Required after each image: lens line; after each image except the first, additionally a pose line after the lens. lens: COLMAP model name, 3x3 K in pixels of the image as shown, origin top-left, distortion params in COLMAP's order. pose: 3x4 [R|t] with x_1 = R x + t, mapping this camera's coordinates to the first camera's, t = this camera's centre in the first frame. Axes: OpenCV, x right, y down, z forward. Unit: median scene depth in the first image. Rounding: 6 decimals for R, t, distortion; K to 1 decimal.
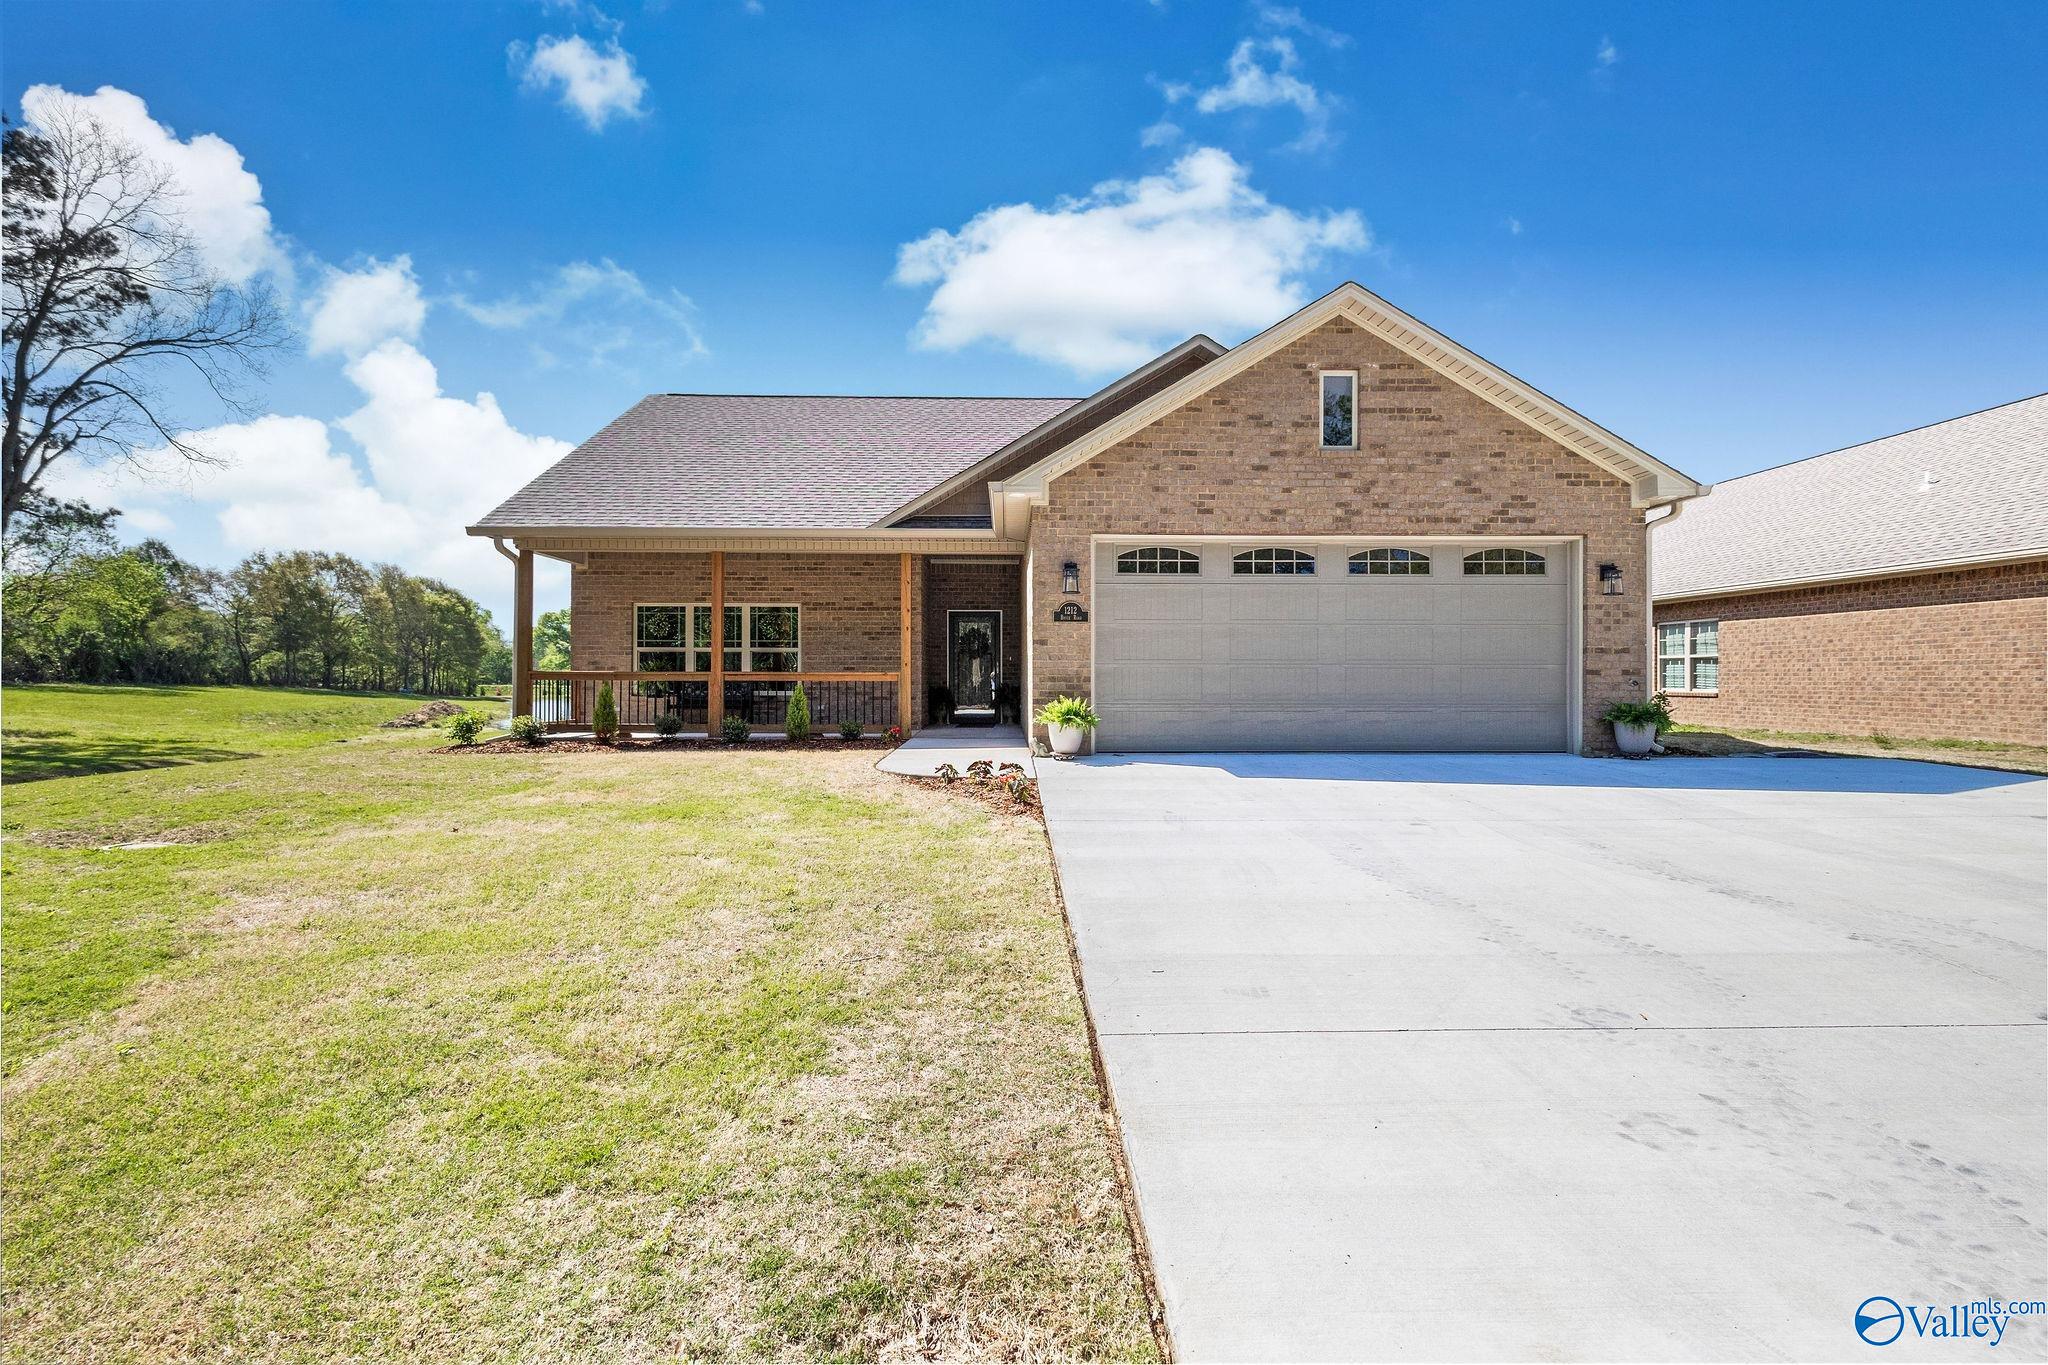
lens RADIAL K [[944.0, 0, 1024.0], [0, 944.0, 682.5], [0, 0, 1]] dist [0.001617, 0.000449]
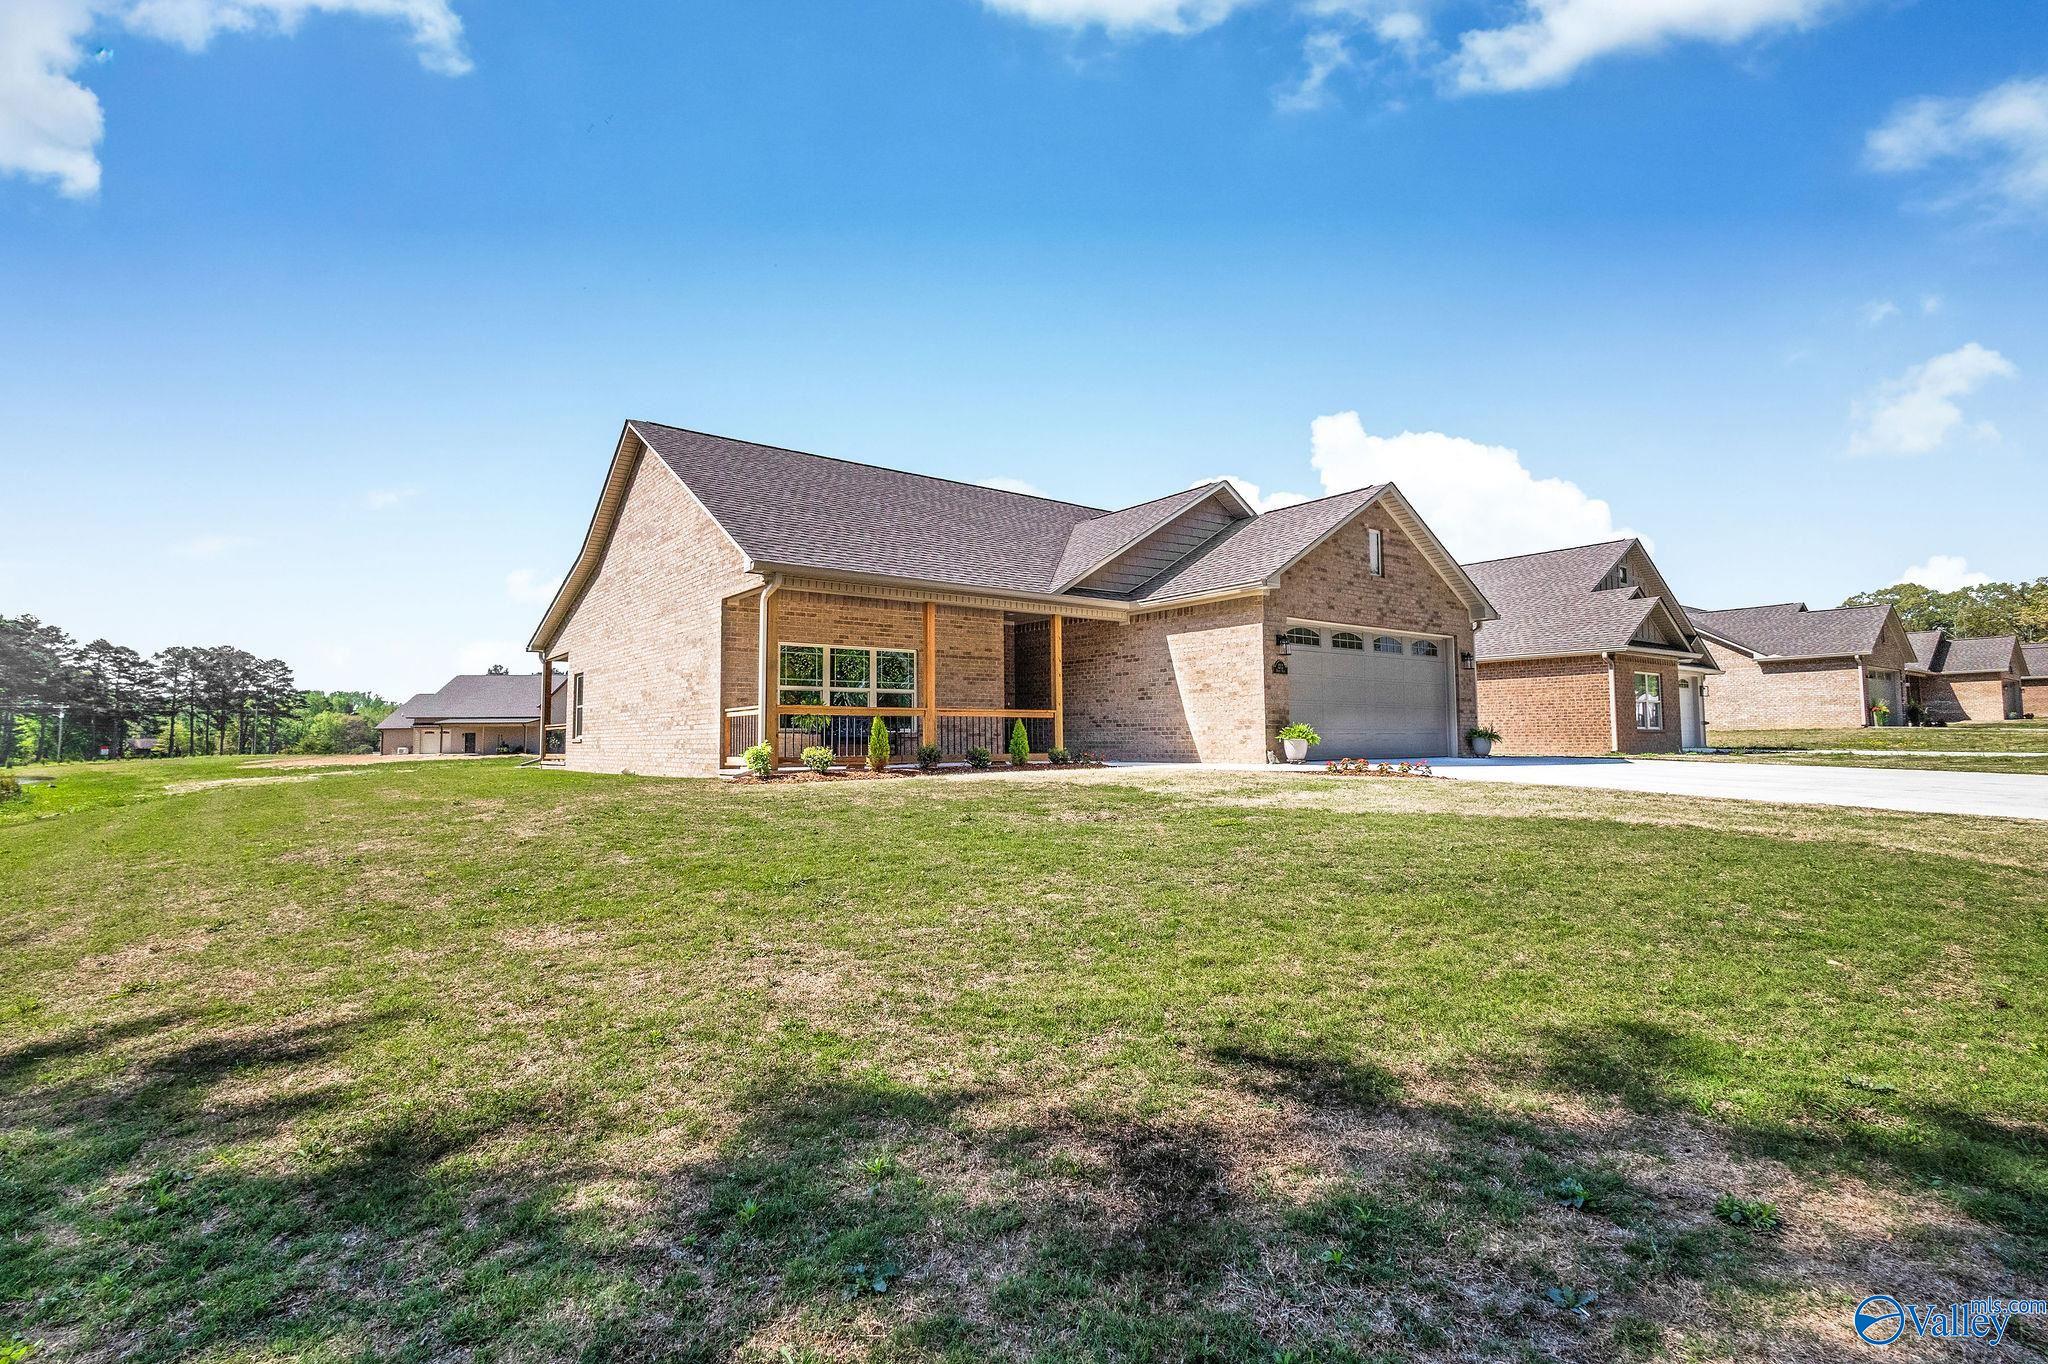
lens RADIAL K [[944.0, 0, 1024.0], [0, 944.0, 682.0], [0, 0, 1]] dist [0.001617, 0.000449]
pose [[0.805597, 0.028270, 0.591789, -1.132992], [0.011395, 0.997937, -0.063183, 0.037773], [-0.592354, 0.057643, 0.803613, 0.033950]]
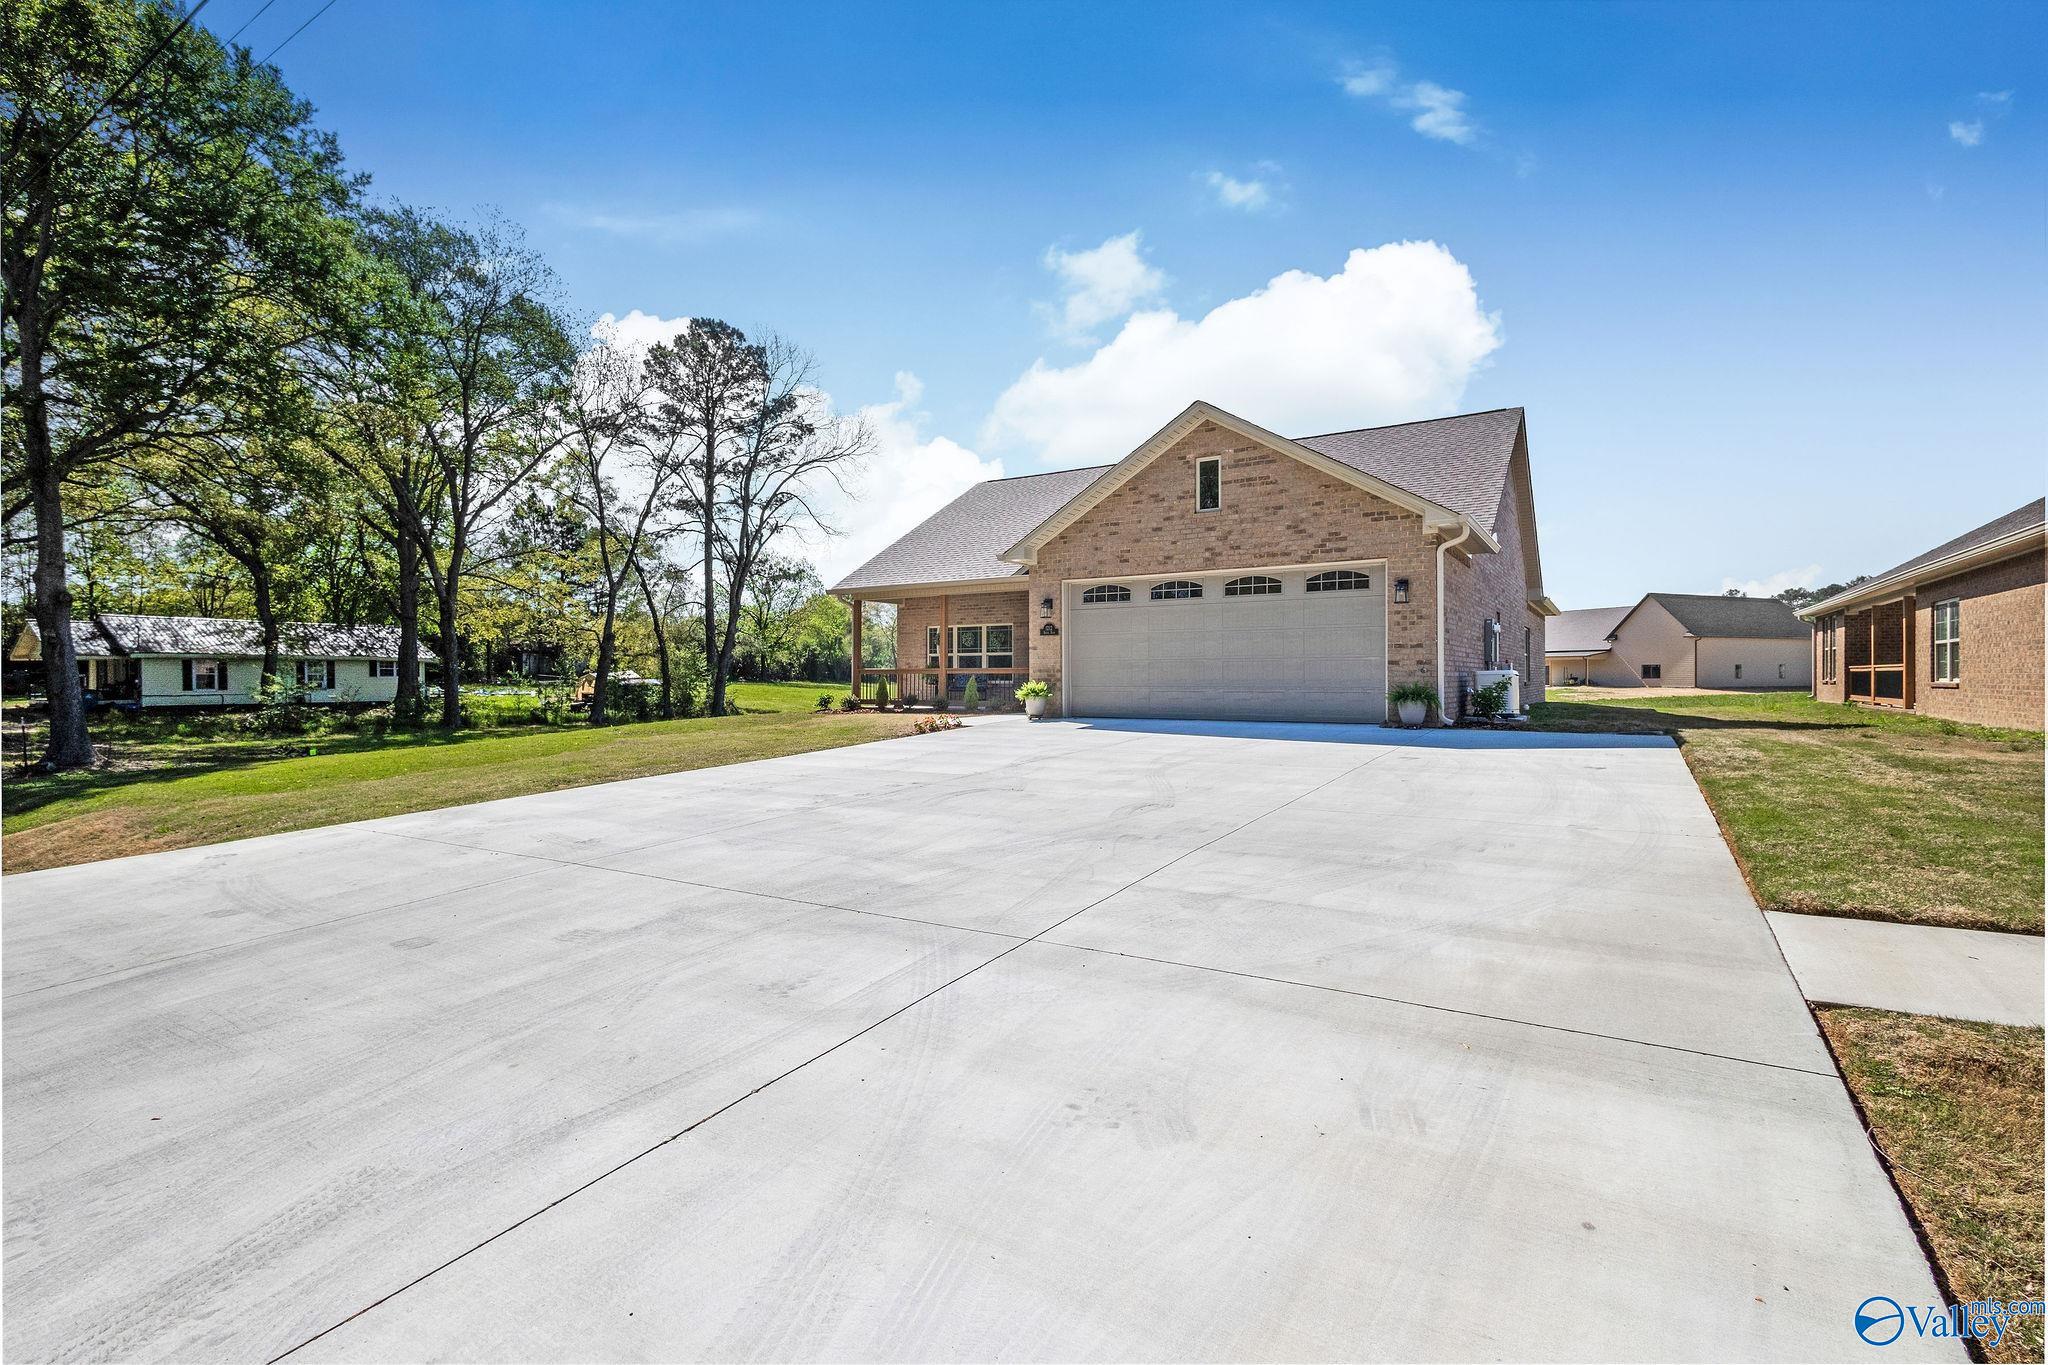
lens RADIAL K [[944.0, 0, 1024.0], [0, 944.0, 682.5], [0, 0, 1]] dist [0.001617, 0.000449]
pose [[0.830197, 0.000860, -0.557469, 0.889830], [-0.000988, 1.000000, 0.000072, 0.016653], [0.557469, 0.000491, 0.830198, -0.358540]]
